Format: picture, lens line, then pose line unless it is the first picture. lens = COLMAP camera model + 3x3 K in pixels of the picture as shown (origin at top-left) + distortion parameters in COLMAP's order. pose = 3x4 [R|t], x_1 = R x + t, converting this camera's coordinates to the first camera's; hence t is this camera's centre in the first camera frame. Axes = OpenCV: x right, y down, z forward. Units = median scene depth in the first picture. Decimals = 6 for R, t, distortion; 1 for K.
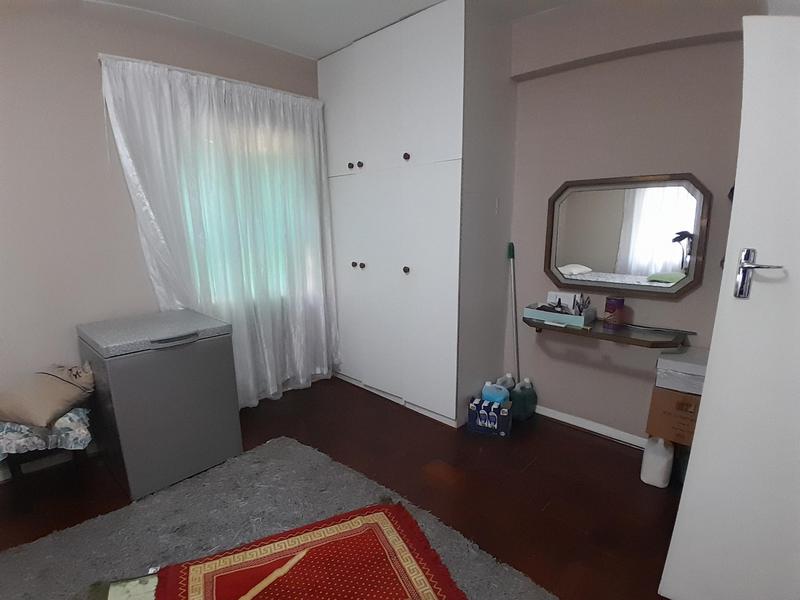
lens RADIAL K [[401.6, 0, 403.0], [0, 401.6, 311.7], [0, 0, 1]] dist [-0.001887, -0.041199]
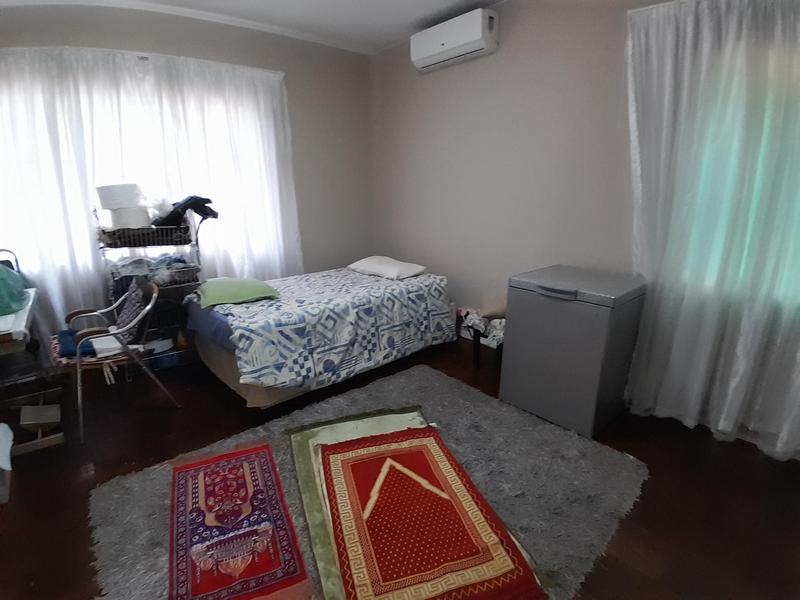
lens RADIAL K [[401.6, 0, 403.0], [0, 401.6, 311.7], [0, 0, 1]] dist [-0.001887, -0.041199]
pose [[-0.143368, 0.283066, -0.948325, 0.533313], [-0.204233, 0.929136, 0.308214, -0.130161], [0.968367, 0.237867, -0.075397, 0.714567]]
